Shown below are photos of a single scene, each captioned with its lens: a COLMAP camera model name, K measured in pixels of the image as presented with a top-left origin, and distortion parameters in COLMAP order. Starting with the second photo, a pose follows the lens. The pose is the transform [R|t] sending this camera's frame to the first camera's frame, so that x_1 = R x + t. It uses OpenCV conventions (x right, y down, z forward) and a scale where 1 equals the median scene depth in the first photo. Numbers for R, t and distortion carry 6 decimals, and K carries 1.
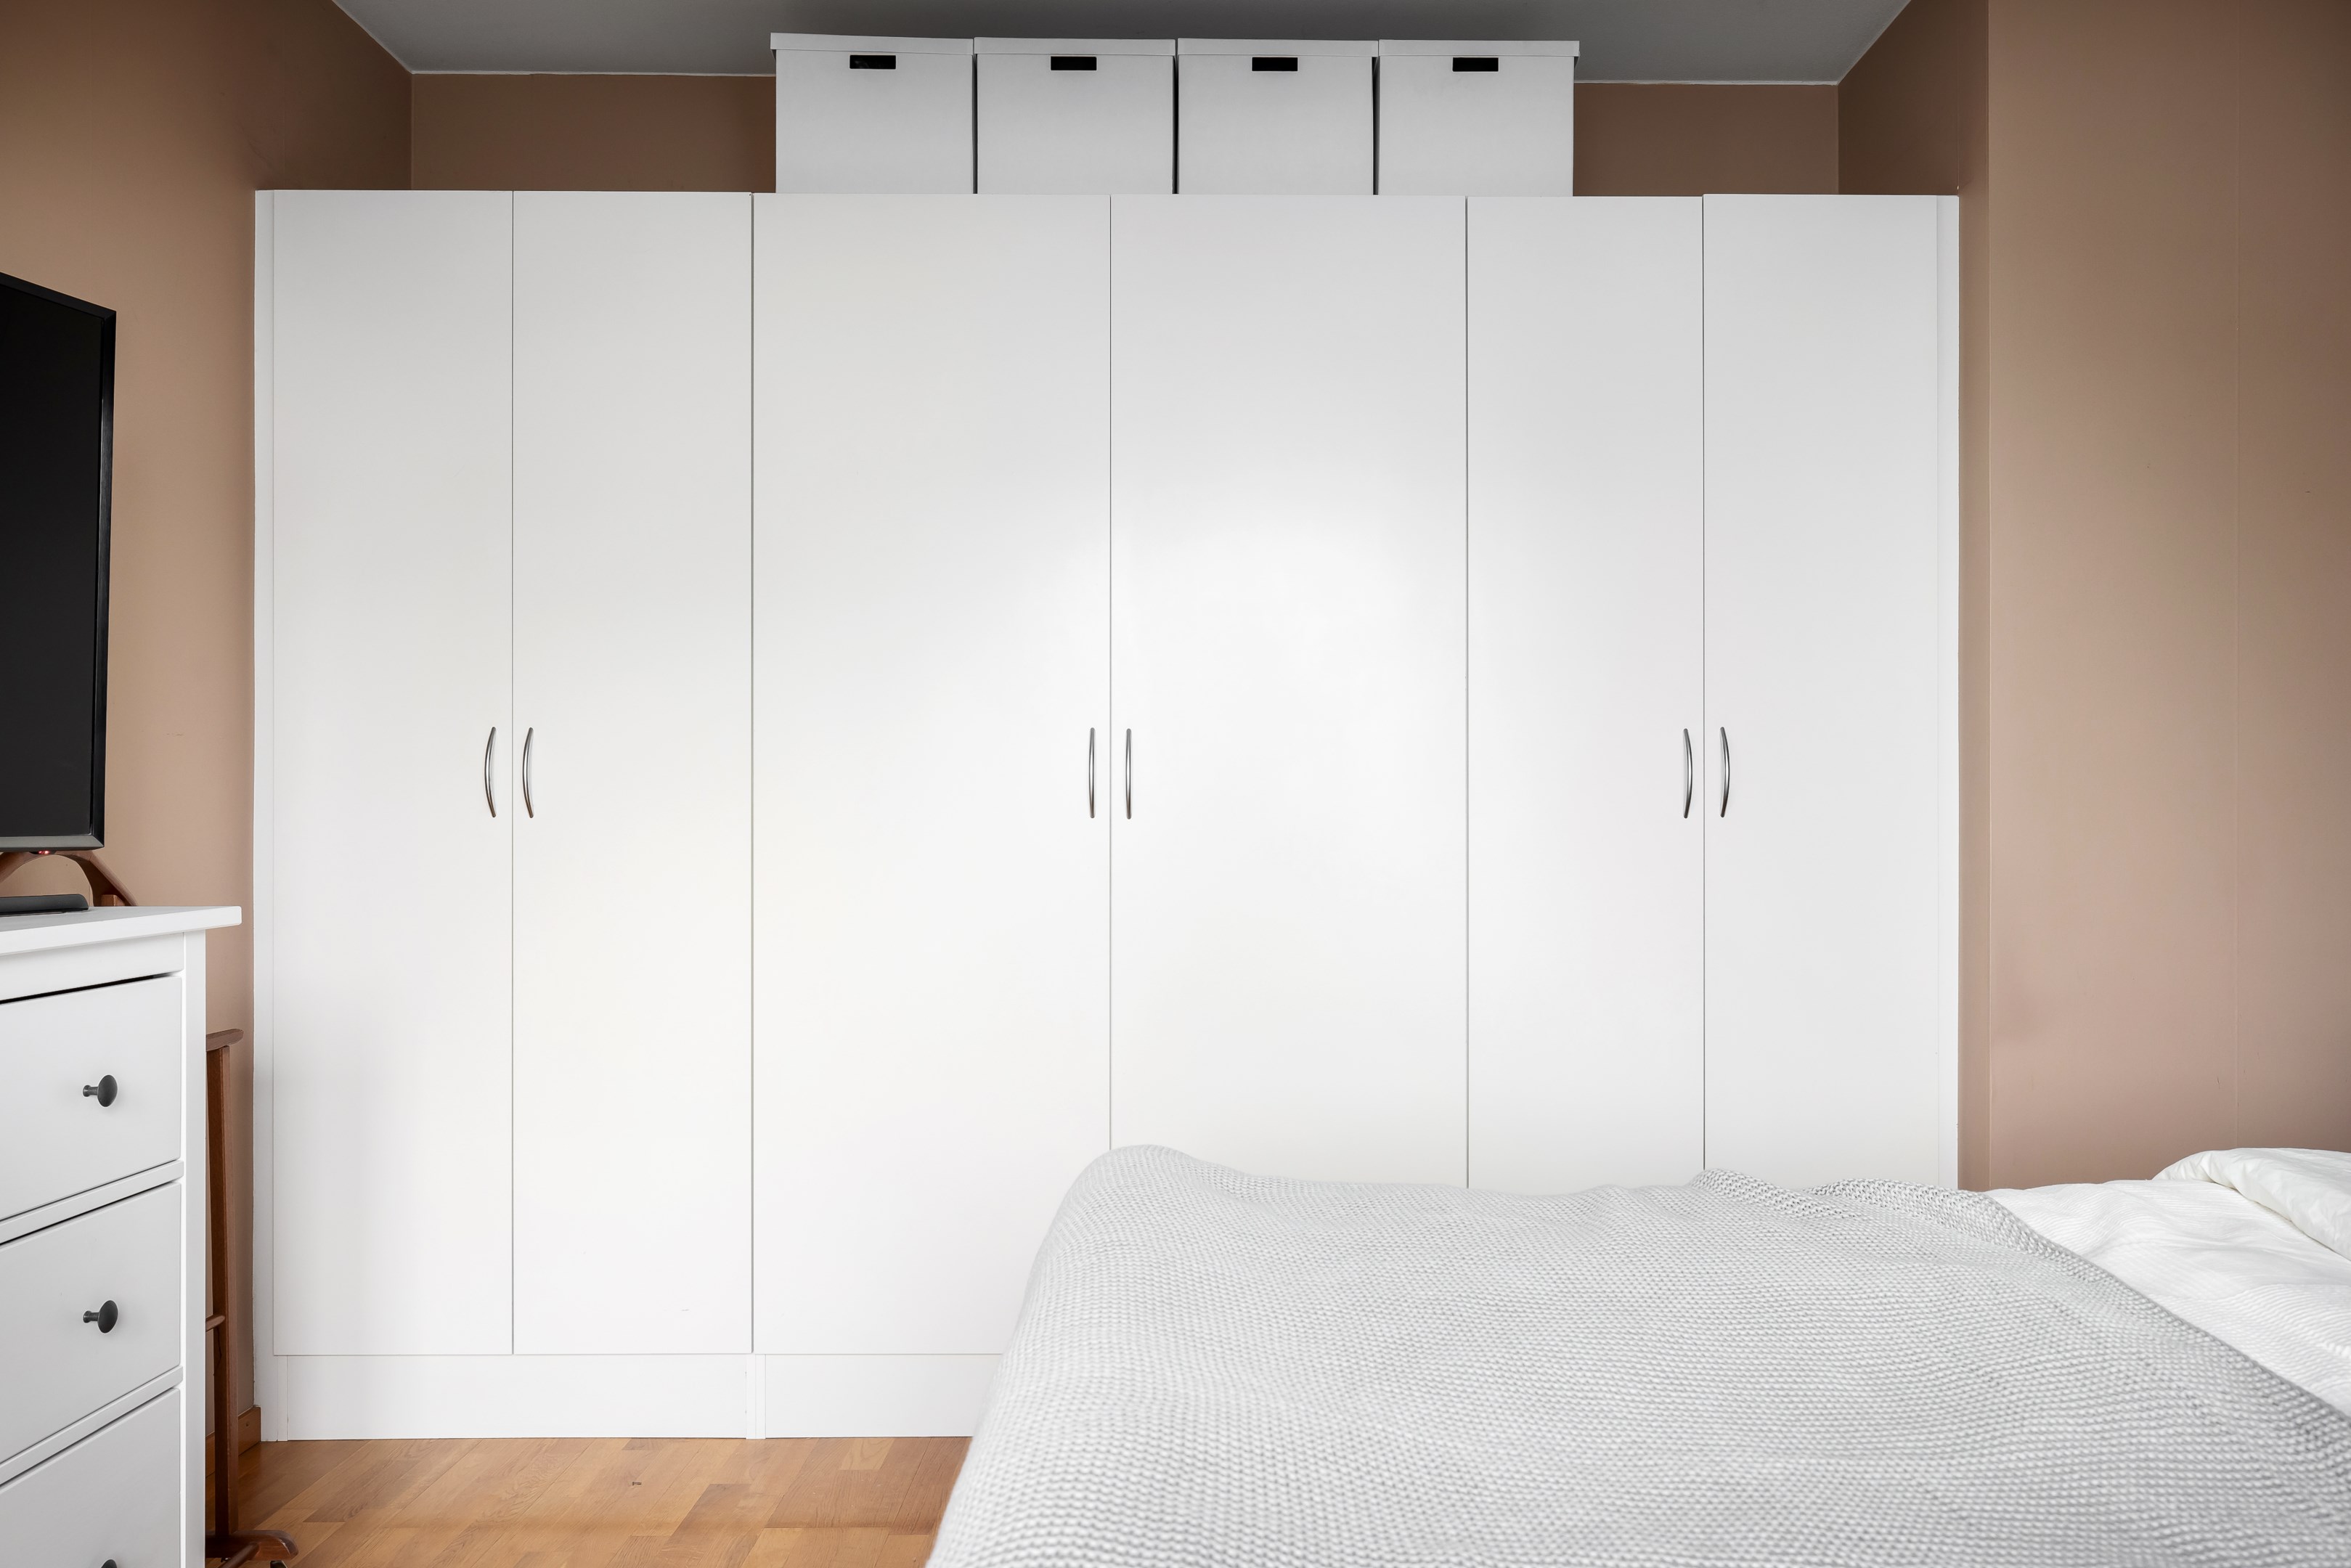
lens RADIAL K [[1860.0, 0, 1175.5], [0, 1860.0, 784.0], [0, 0, 1]] dist [-0.011713, -0.003472]
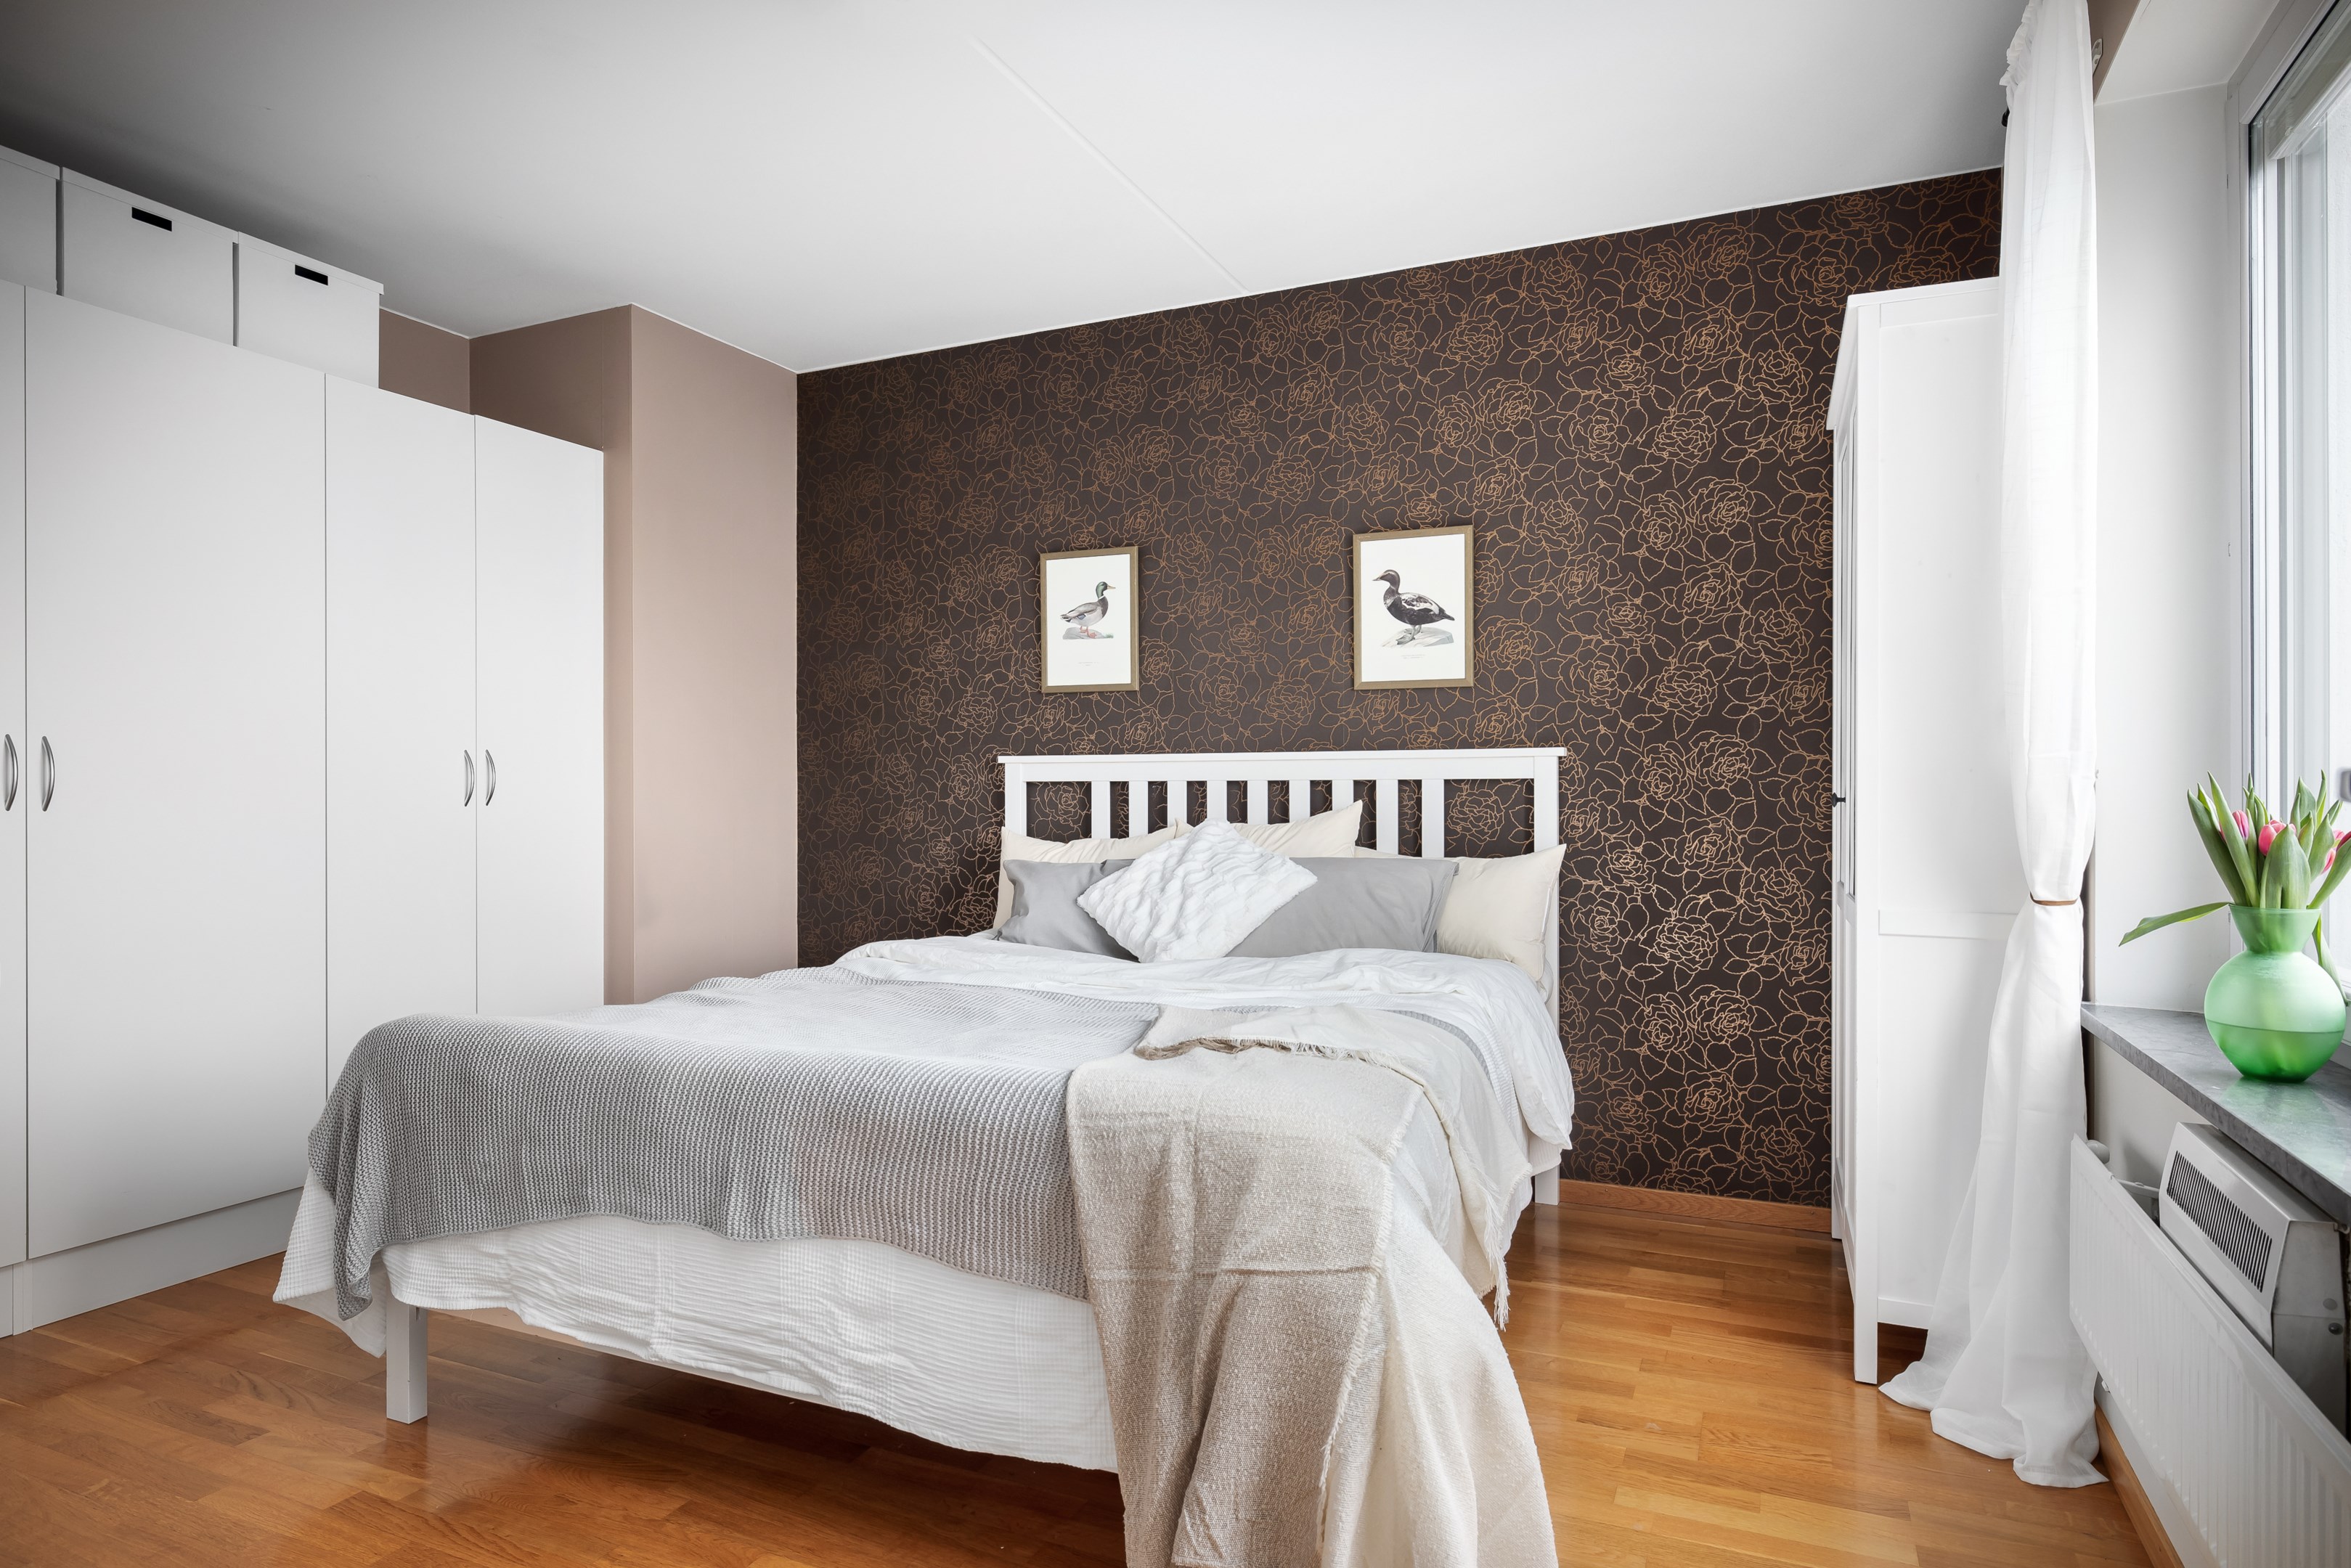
lens RADIAL K [[1319.6, 0, 1175.5], [0, 1319.6, 784.0], [0, 0, 1]] dist [-0.000608, -0.000498]
pose [[0.410249, 0.001021, 0.911973, -0.486193], [-0.001375, 0.999999, -0.000501, -0.000200], [-0.911973, -0.001048, 0.410249, -0.013380]]
